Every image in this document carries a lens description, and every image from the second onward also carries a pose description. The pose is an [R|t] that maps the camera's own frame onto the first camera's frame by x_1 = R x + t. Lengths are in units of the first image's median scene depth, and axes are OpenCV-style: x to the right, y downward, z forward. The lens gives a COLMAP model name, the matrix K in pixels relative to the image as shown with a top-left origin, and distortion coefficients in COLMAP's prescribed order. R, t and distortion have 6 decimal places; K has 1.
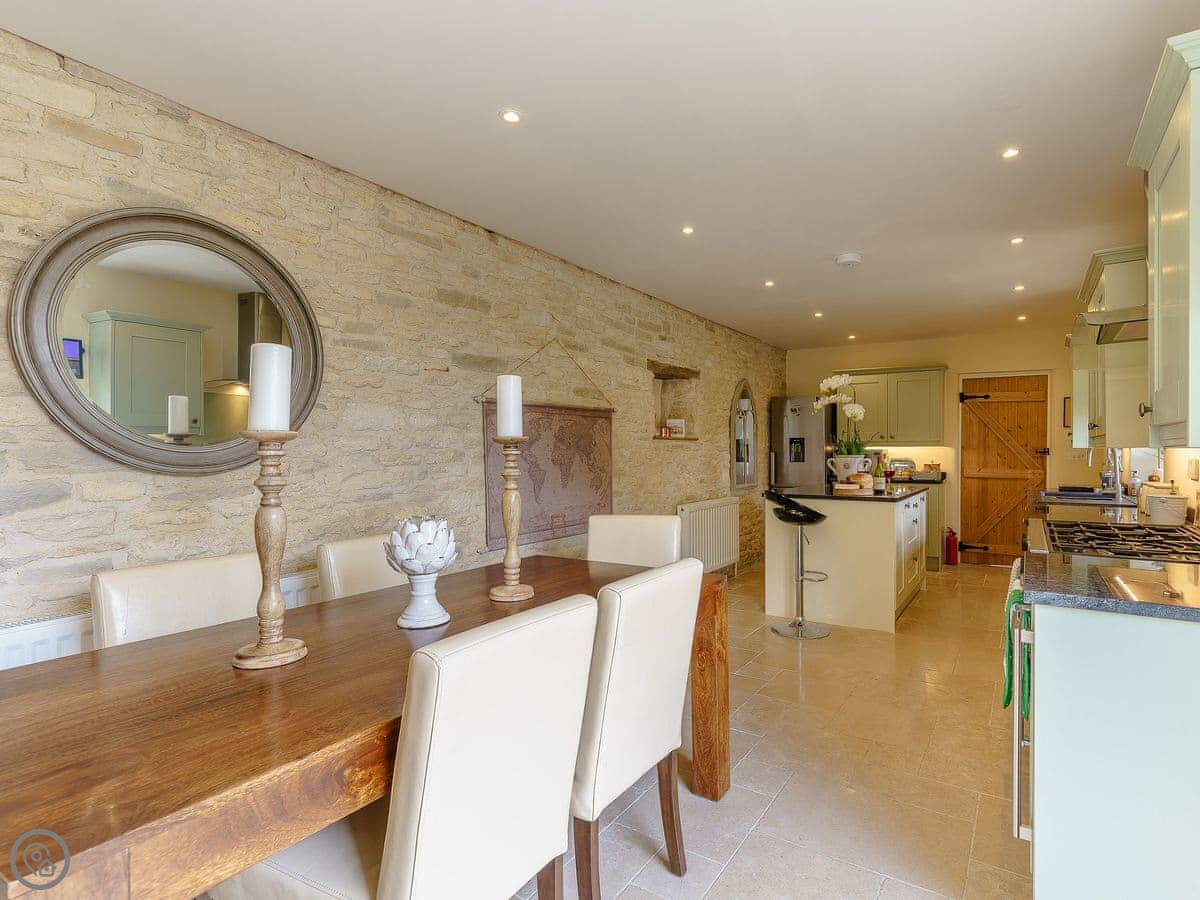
lens RADIAL K [[596.8, 0, 654.9], [0, 596.8, 453.3], [0, 0, 1]] dist [-0.000034, 0.000026]
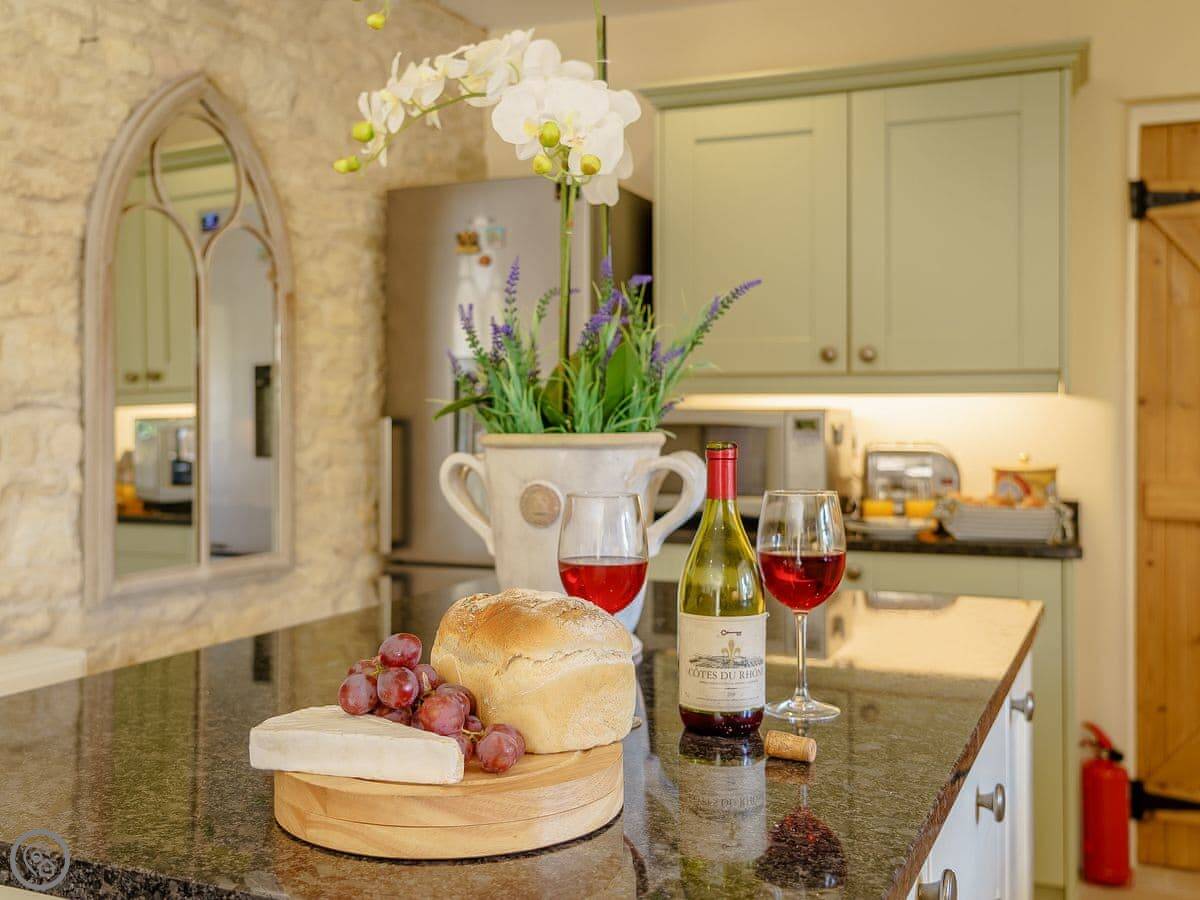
lens RADIAL K [[1235.4, 0, 580.5], [0, 1235.4, 416.2], [0, 0, 1]] dist [0.010906, 0.009412]
pose [[0.991924, 0.003320, 0.126793, 0.230029], [-0.002504, 0.999975, -0.006588, 0.000804], [-0.126811, 0.006218, 0.991907, 0.545814]]
